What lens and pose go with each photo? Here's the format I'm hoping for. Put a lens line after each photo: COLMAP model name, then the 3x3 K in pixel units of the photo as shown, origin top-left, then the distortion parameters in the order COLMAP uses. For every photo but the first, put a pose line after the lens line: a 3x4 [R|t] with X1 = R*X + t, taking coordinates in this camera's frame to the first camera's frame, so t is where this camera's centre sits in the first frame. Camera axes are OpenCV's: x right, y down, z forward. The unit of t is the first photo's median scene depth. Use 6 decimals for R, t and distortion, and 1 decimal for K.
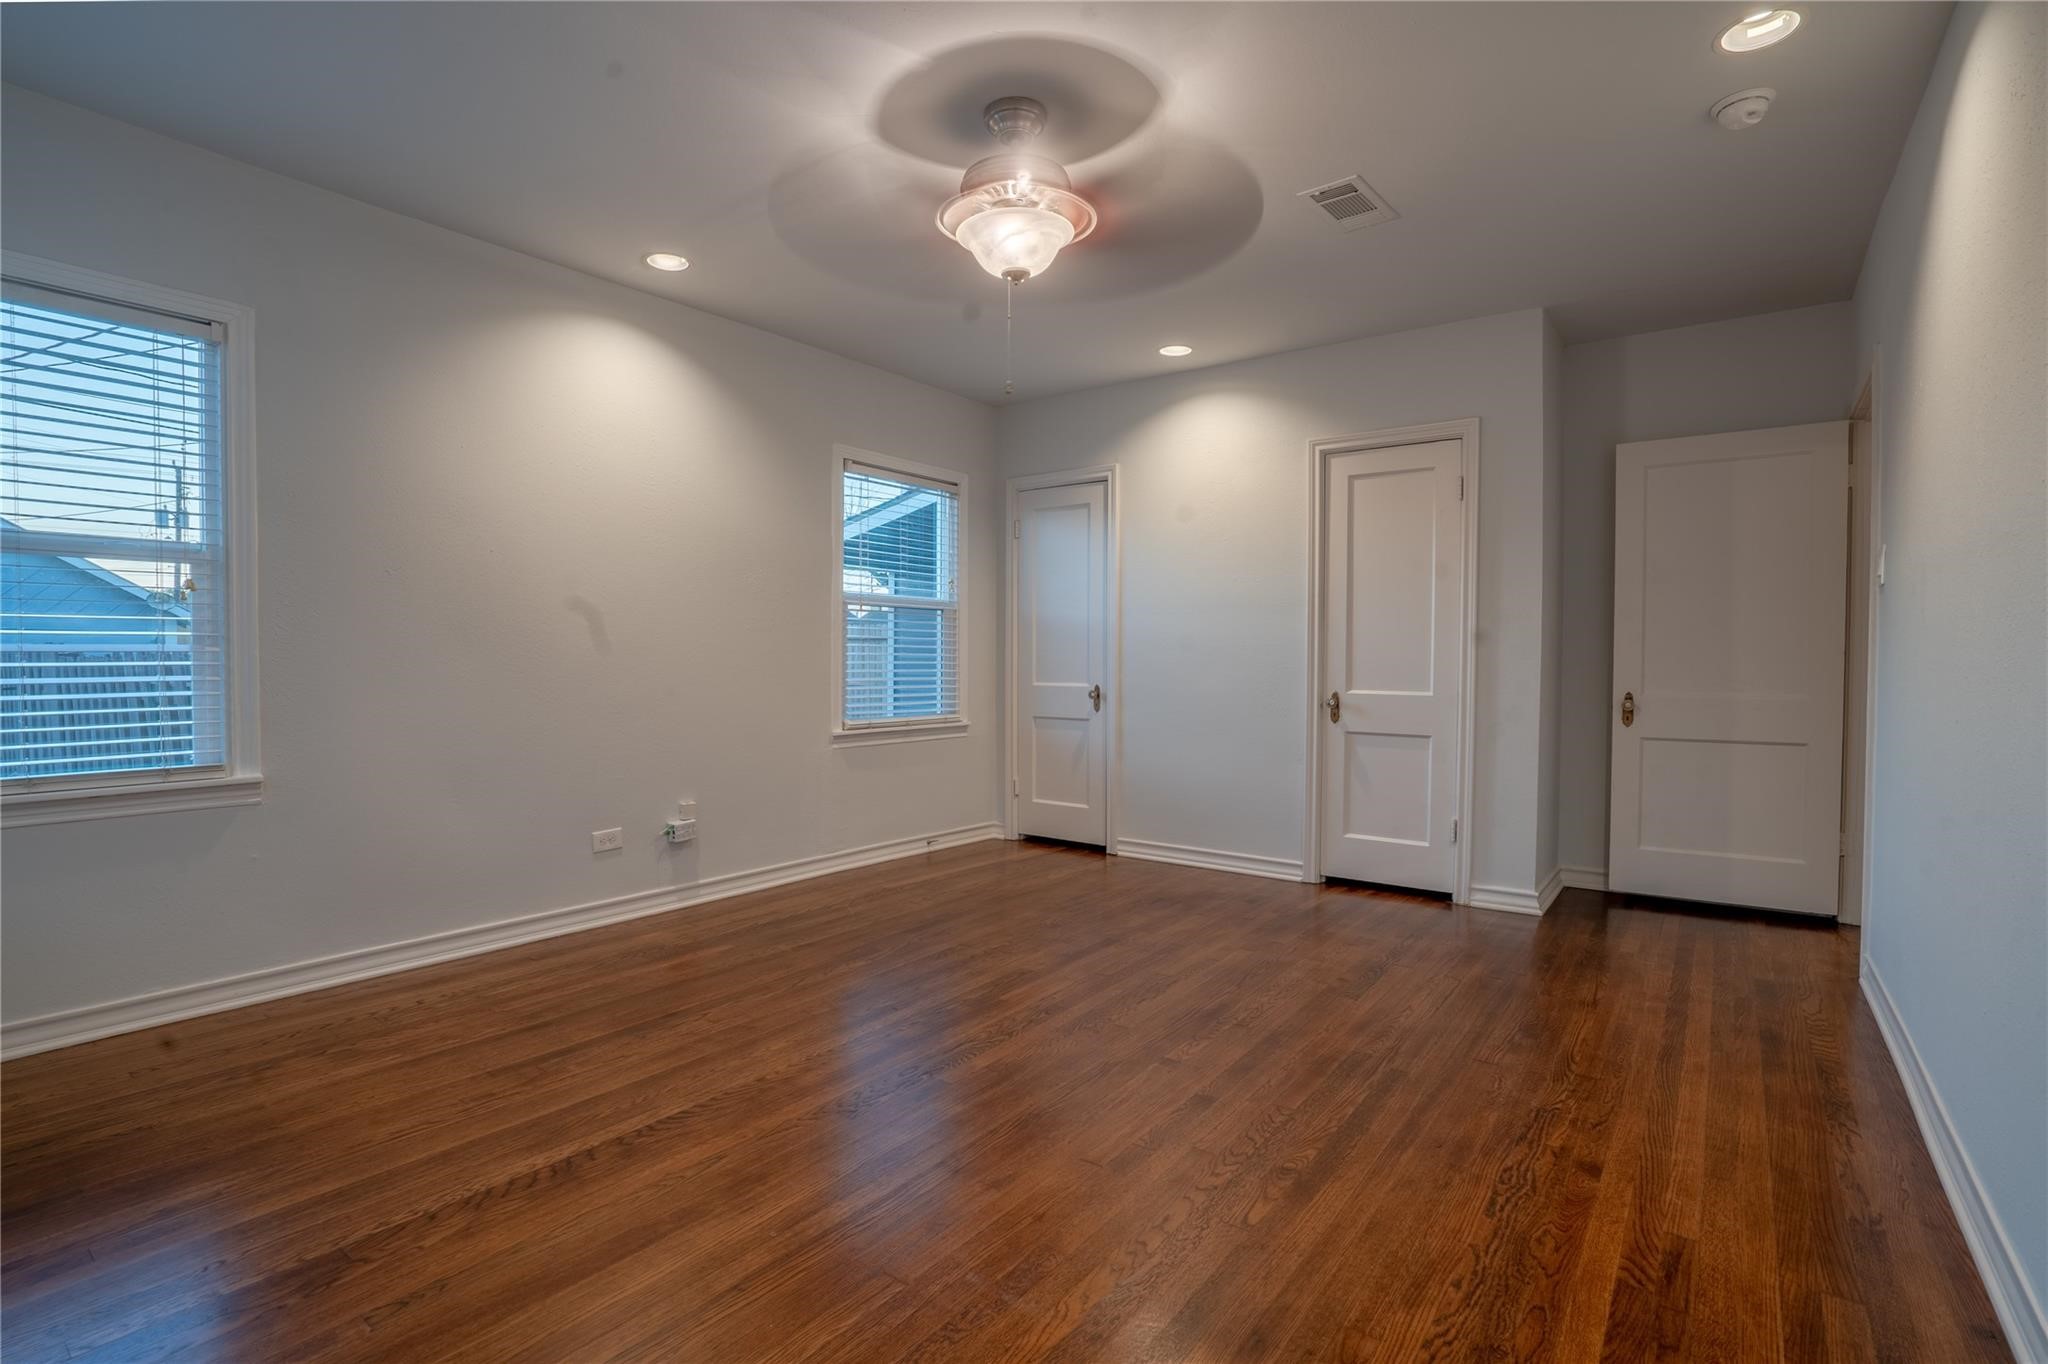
lens RADIAL K [[950.0, 0, 1012.5], [0, 950.0, 681.3], [0, 0, 1]] dist [-0.030246, 0.000339]
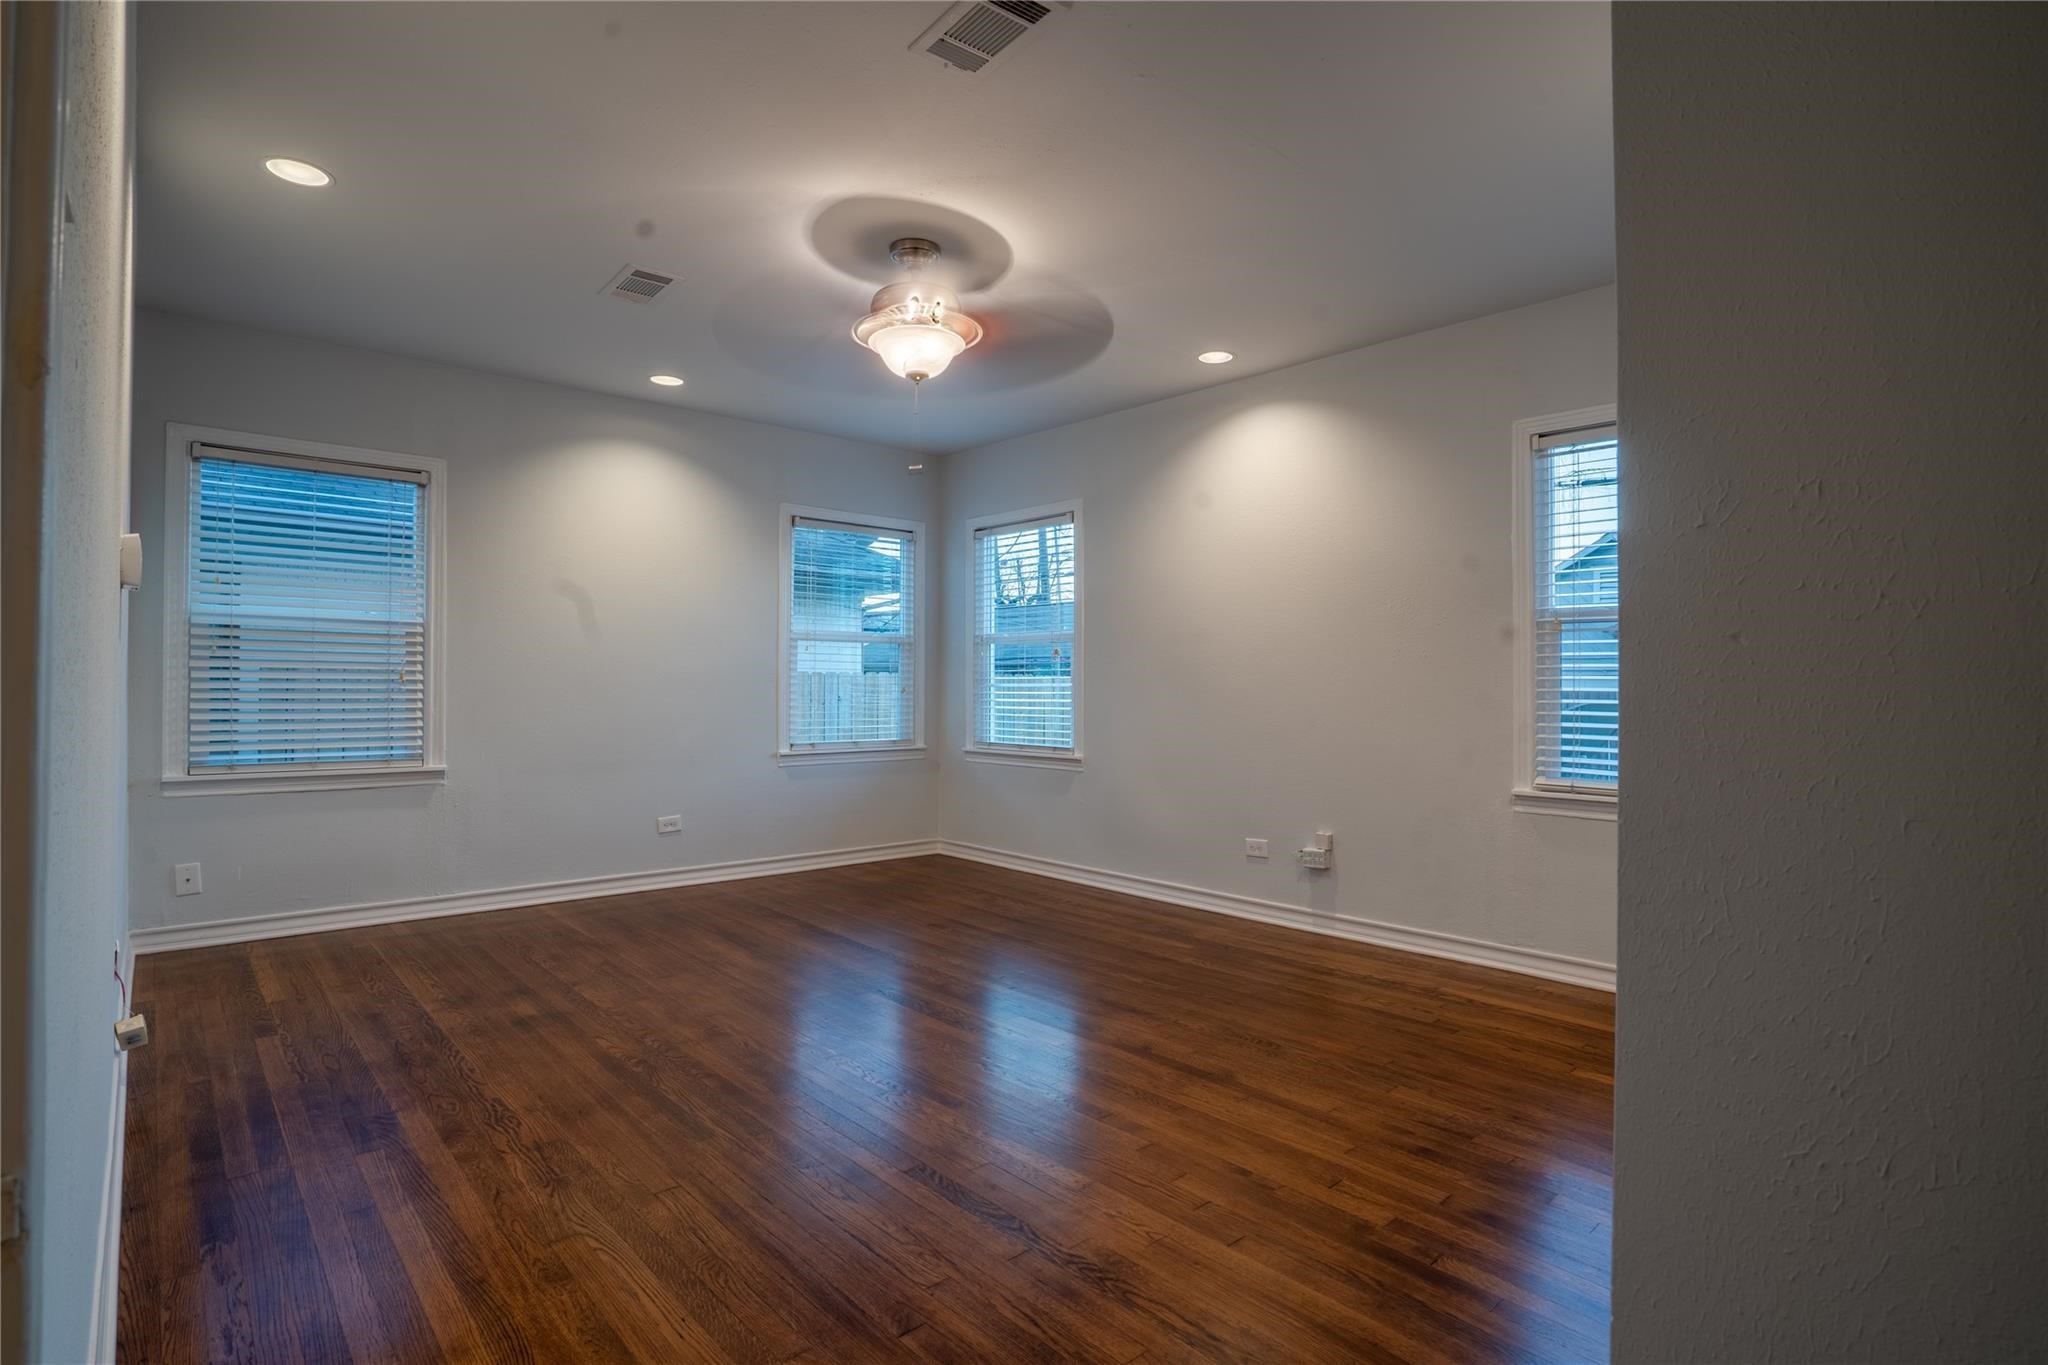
lens RADIAL K [[950.0, 0, 1022.8], [0, 950.0, 687.1], [0, 0, 1]] dist [-0.030246, 0.000339]
pose [[-0.166315, -0.011186, -0.986009, 0.940295], [-0.024536, 0.999673, -0.007202, -0.022589], [0.985767, 0.022995, -0.166535, 1.067088]]
